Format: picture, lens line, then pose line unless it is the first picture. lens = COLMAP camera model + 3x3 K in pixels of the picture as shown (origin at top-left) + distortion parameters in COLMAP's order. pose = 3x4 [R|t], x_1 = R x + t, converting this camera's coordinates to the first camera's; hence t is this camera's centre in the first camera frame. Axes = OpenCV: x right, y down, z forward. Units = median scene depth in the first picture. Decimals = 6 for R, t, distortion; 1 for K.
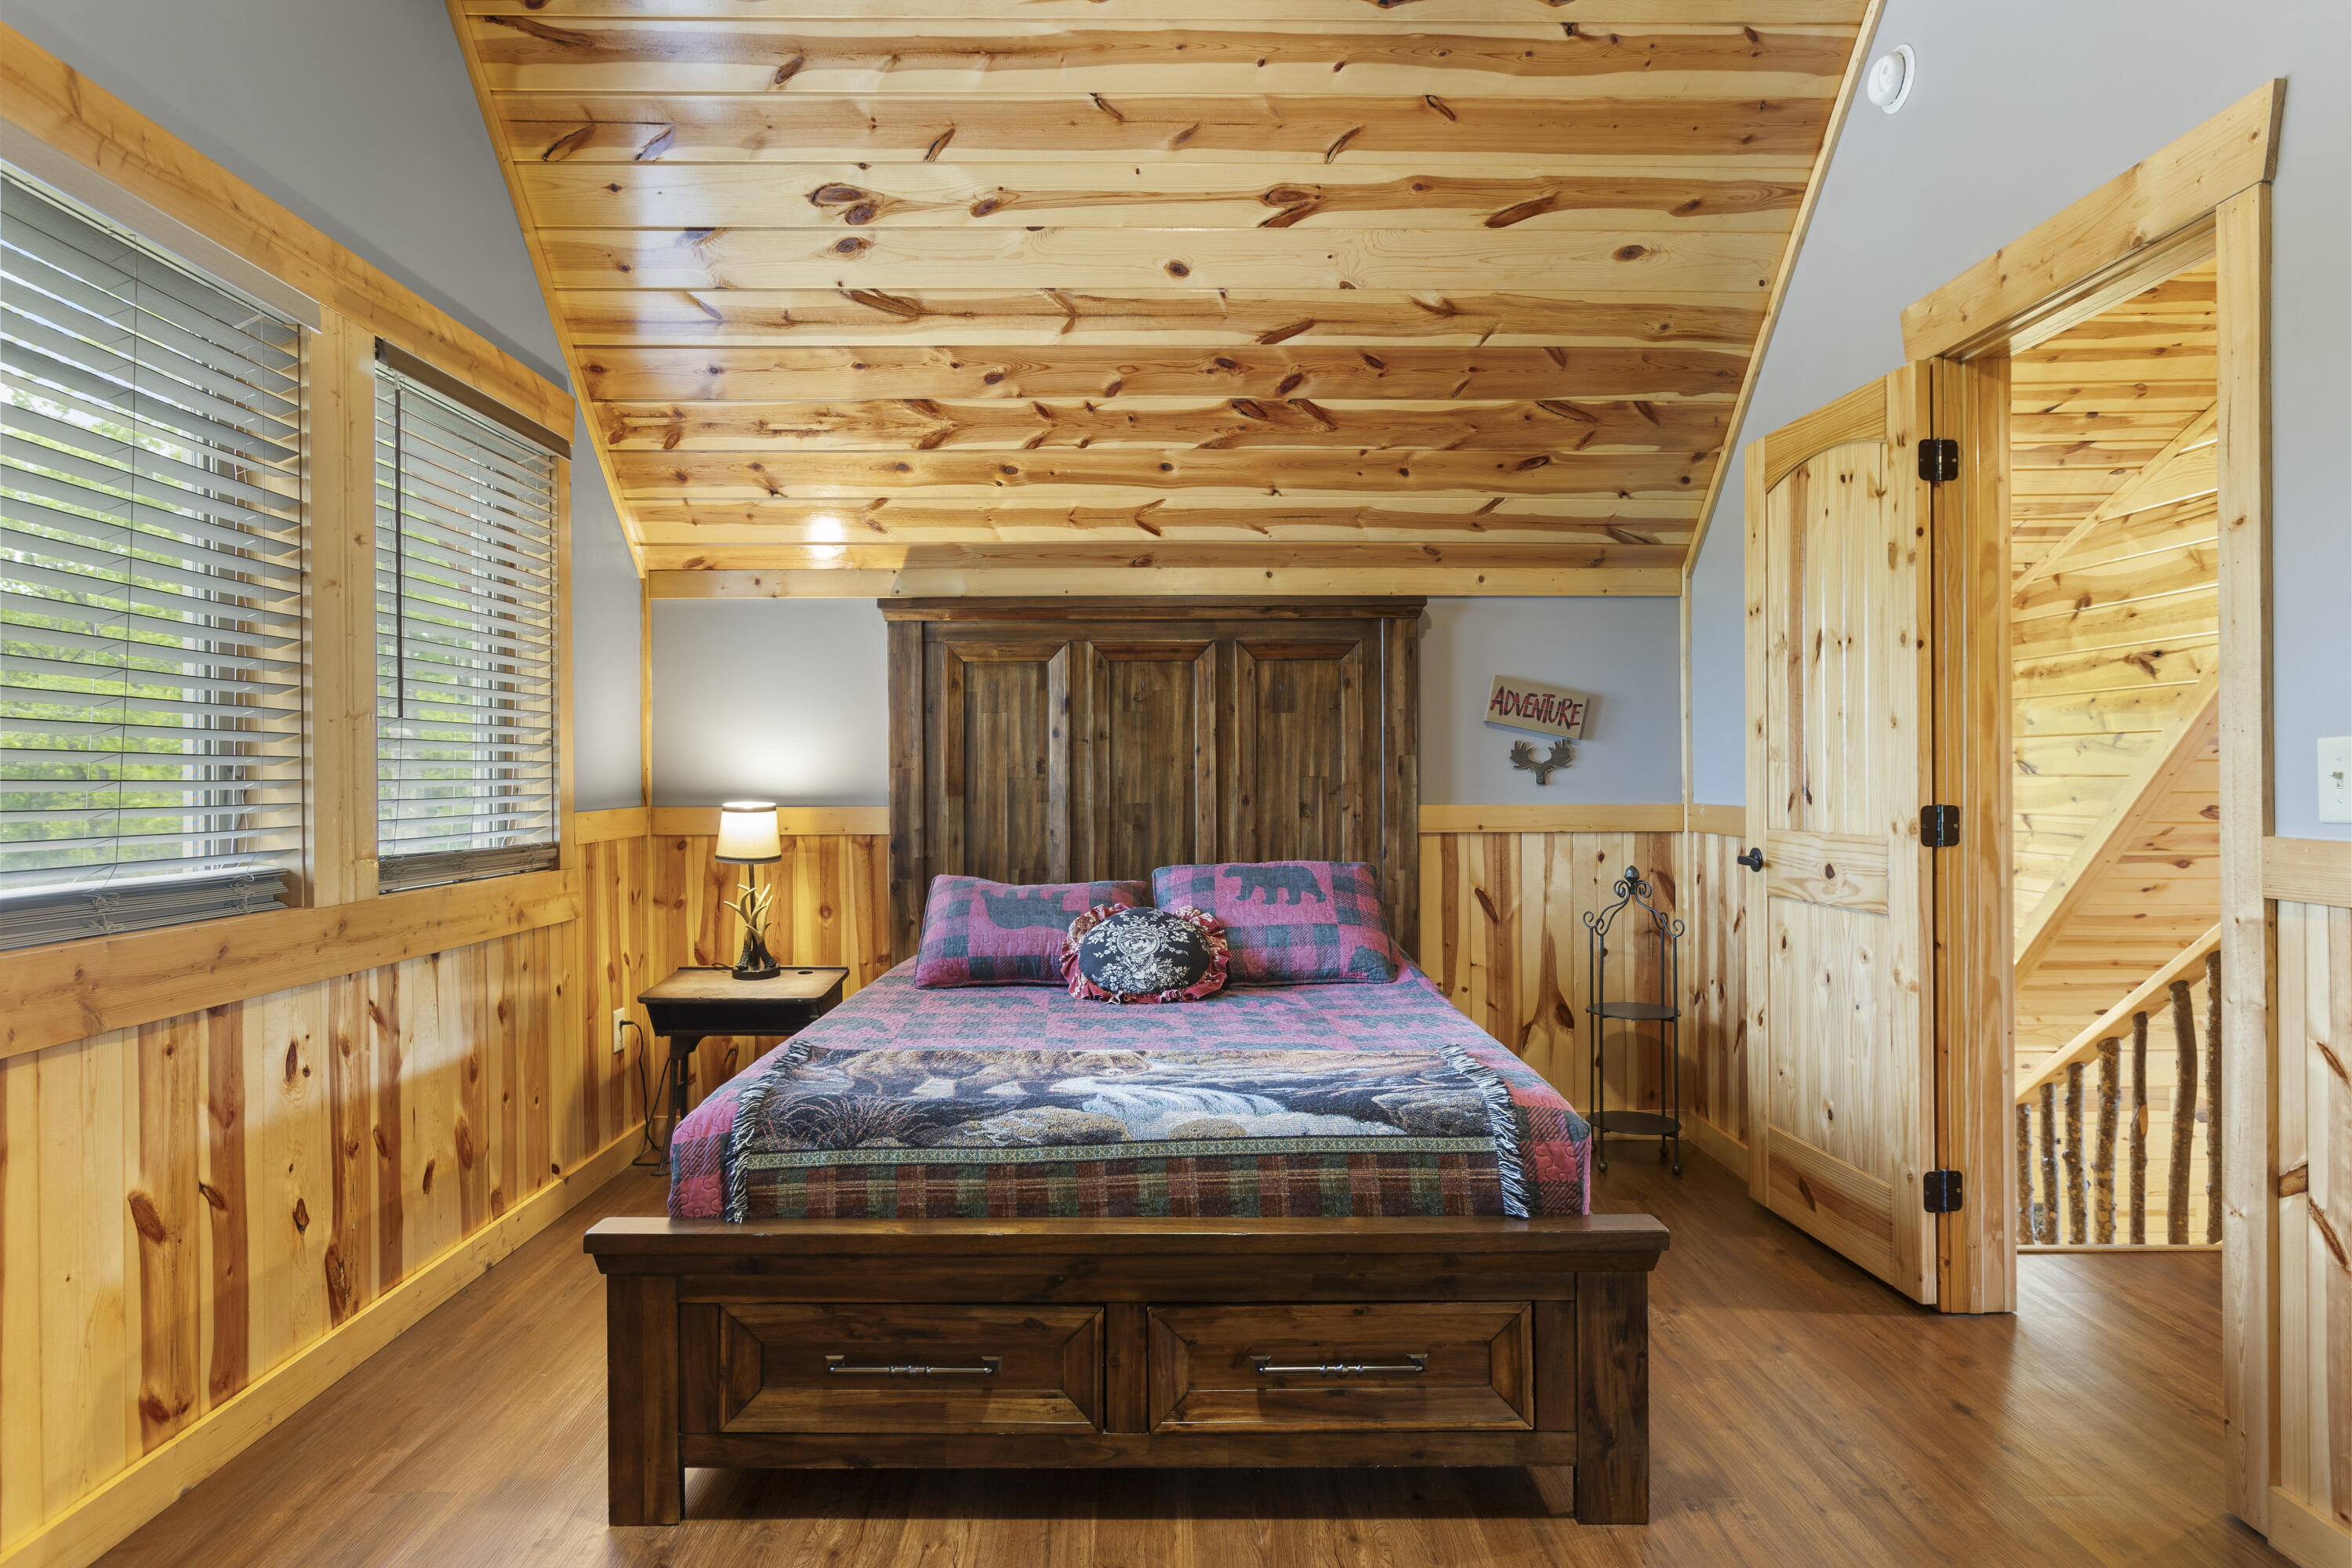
lens RADIAL K [[1359.6, 0, 1141.2], [0, 1359.6, 771.3], [0, 0, 1]] dist [-0.001348, -0.001776]
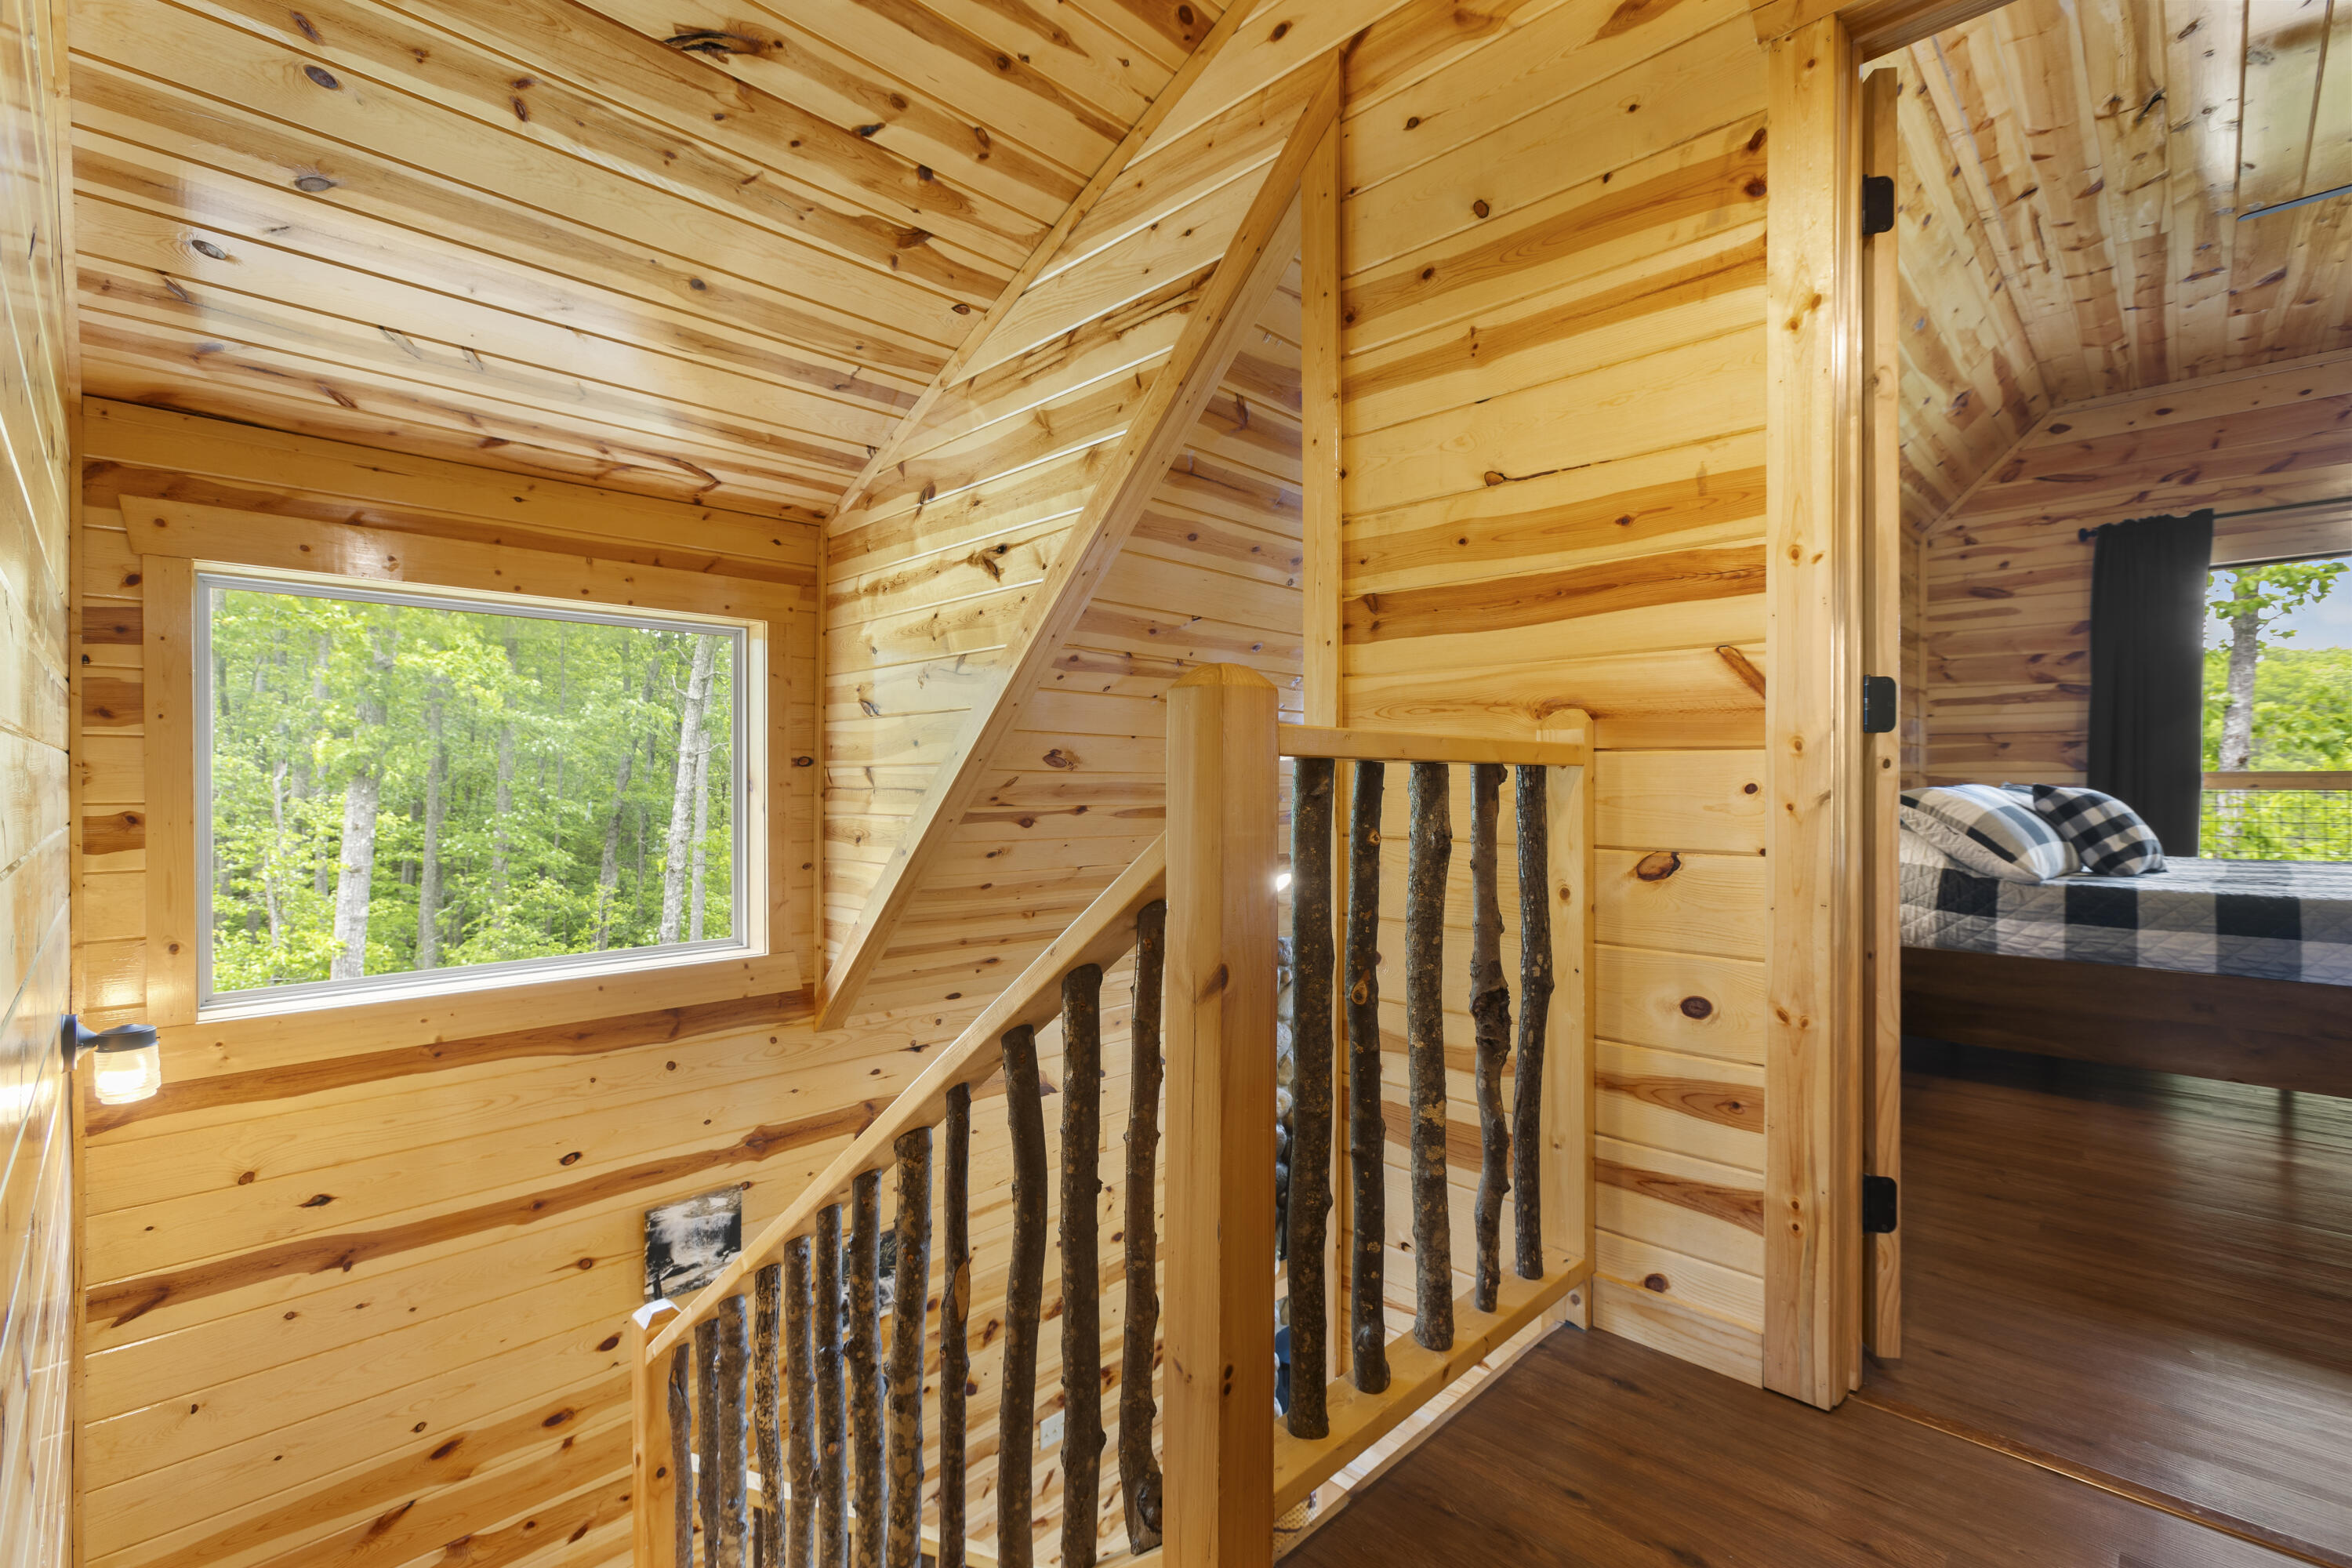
lens RADIAL K [[1046.4, 0, 1158.4], [0, 1046.4, 787.8], [0, 0, 1]] dist [-0.010707, 0.005098]
pose [[0.712219, 0.003295, 0.701949, 0.450579], [-0.005260, 0.999986, 0.000643, 0.056121], [-0.701938, -0.004150, 0.712226, 0.585596]]
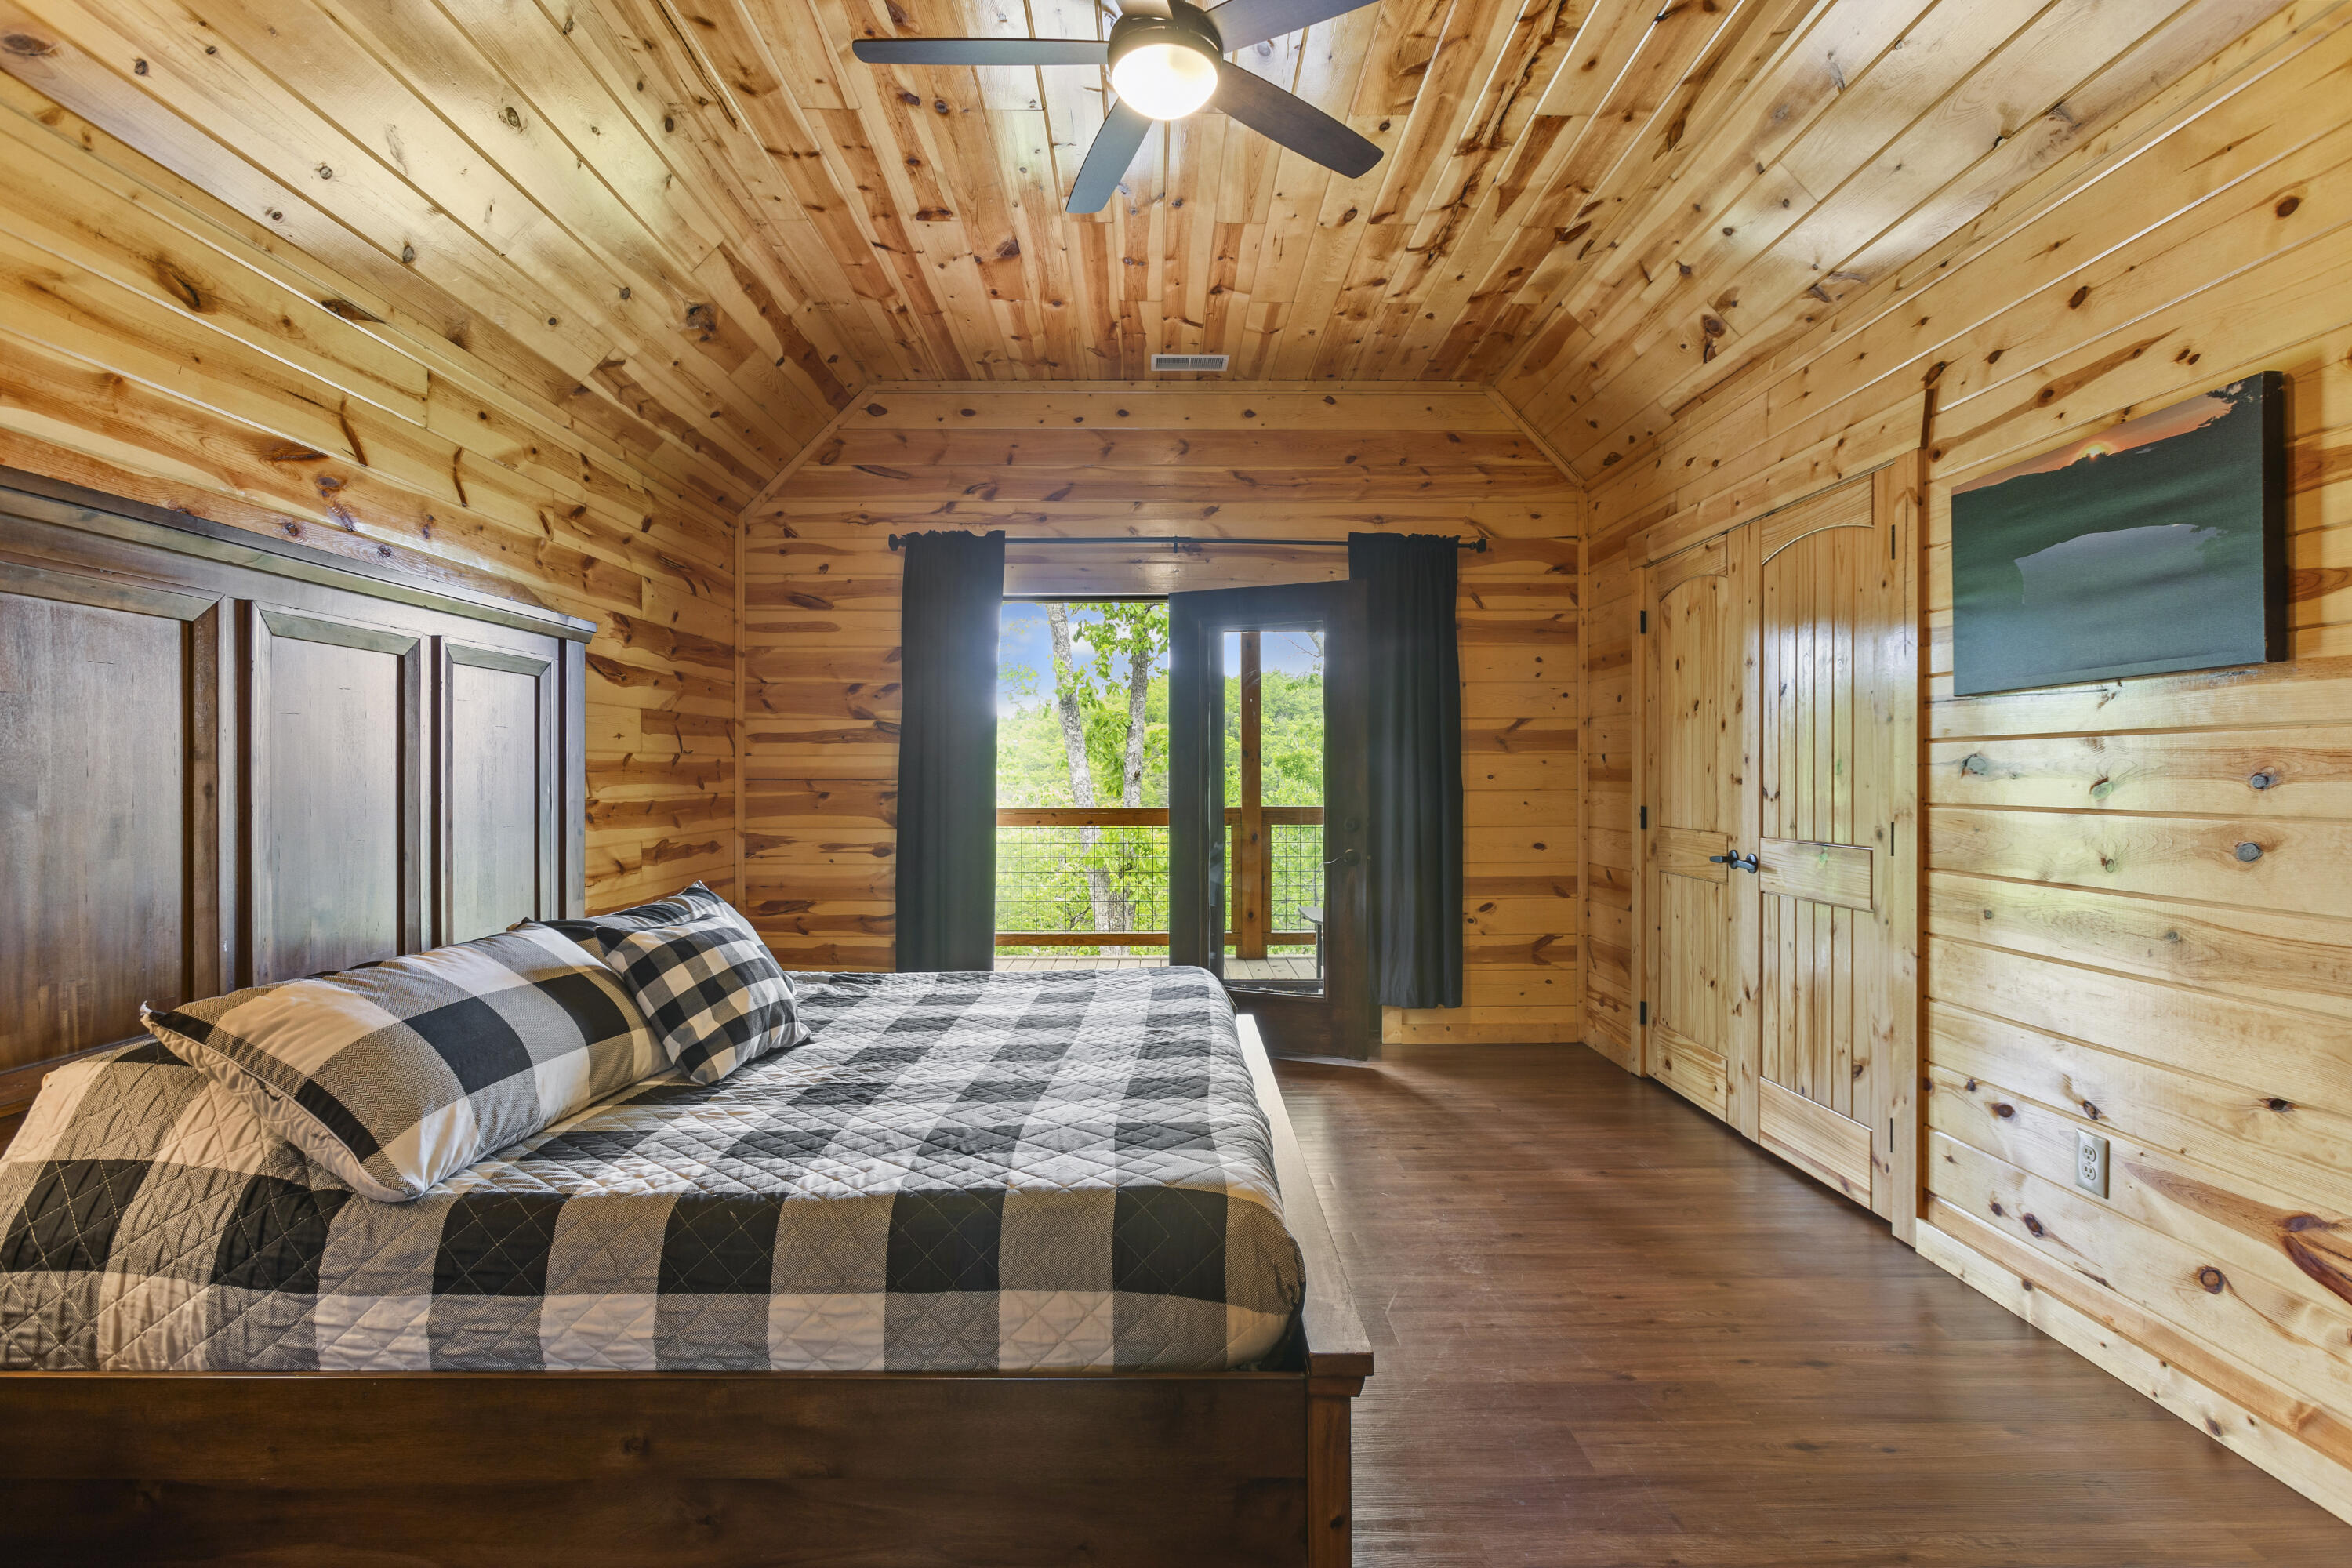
lens RADIAL K [[1137.5, 0, 1173.2], [0, 1137.5, 782.7], [0, 0, 1]] dist [-0.010174, 0.011668]
pose [[-0.009586, 0.001136, 0.999953, 1.027338], [0.000924, 0.999999, -0.001127, -0.017891], [-0.999954, 0.000913, -0.009587, 0.421926]]
